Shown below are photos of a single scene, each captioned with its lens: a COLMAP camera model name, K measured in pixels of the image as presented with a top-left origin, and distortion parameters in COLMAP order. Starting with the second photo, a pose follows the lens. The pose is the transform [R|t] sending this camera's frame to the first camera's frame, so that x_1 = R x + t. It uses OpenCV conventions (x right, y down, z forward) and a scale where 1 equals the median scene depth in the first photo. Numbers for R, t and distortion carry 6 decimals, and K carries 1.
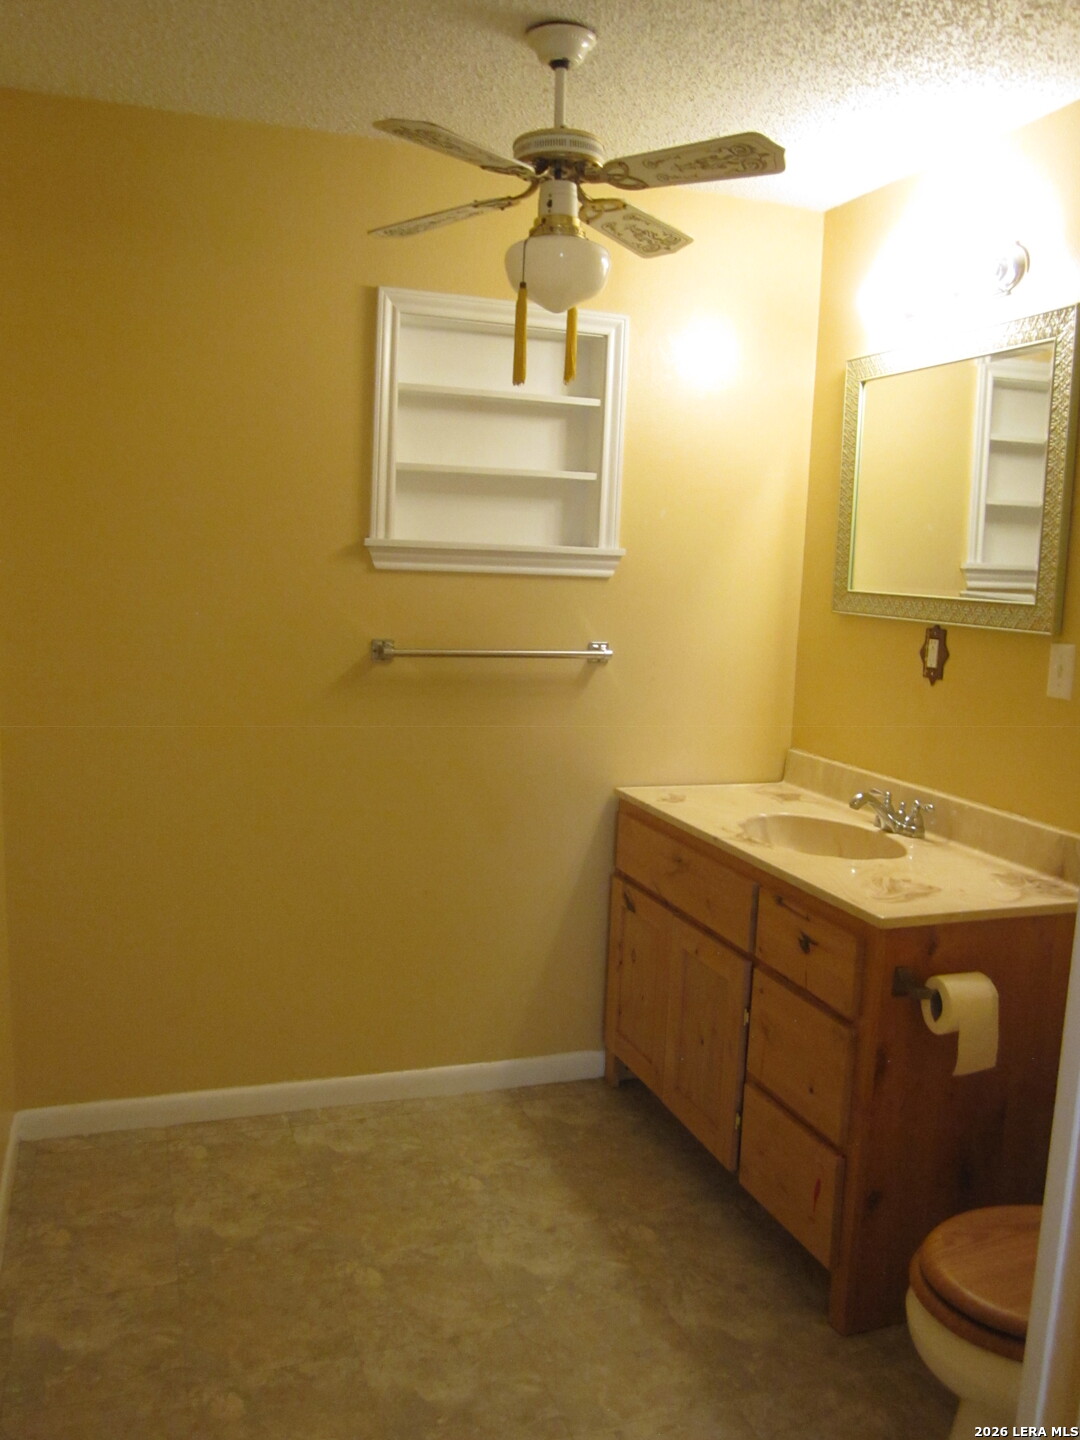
lens RADIAL K [[1193.8, 0, 539.5], [0, 1193.8, 718.9], [0, 0, 1]] dist [-0.070271, 0.032826]
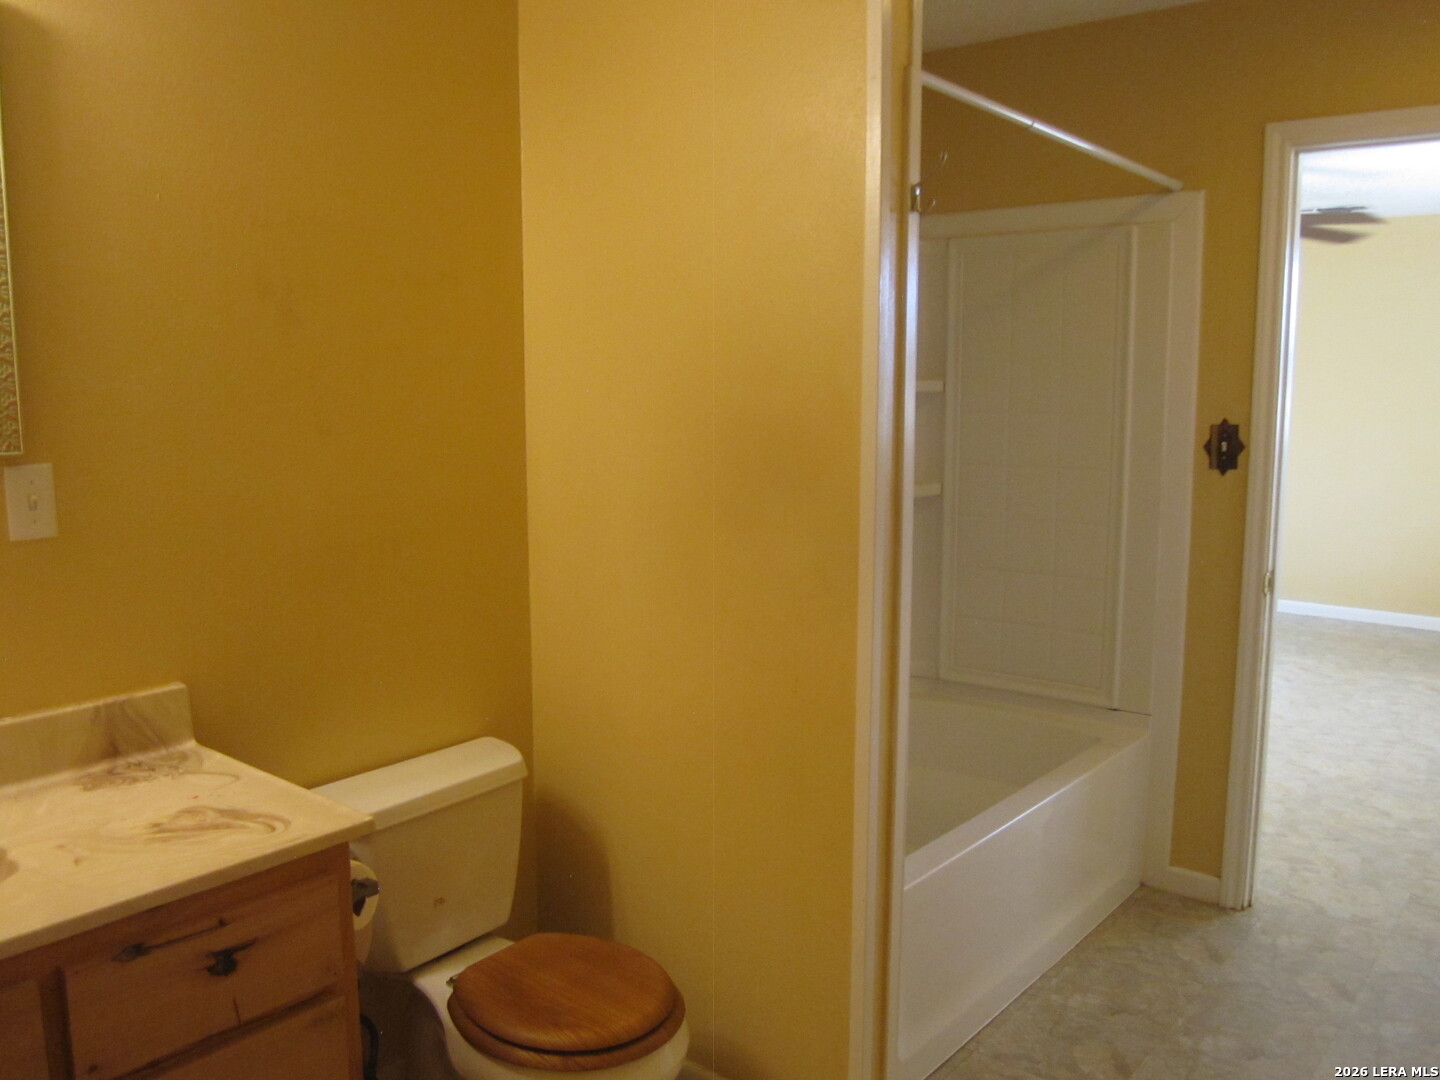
lens RADIAL K [[1193.8, 0, 719.4], [0, 1193.8, 540.4], [0, 0, 1]] dist [-0.070271, 0.032826]
pose [[-0.517700, -0.151626, 0.842019, -0.412343], [0.093728, 0.968196, 0.231974, -0.152826], [-0.850412, 0.199014, -0.487024, 1.034523]]
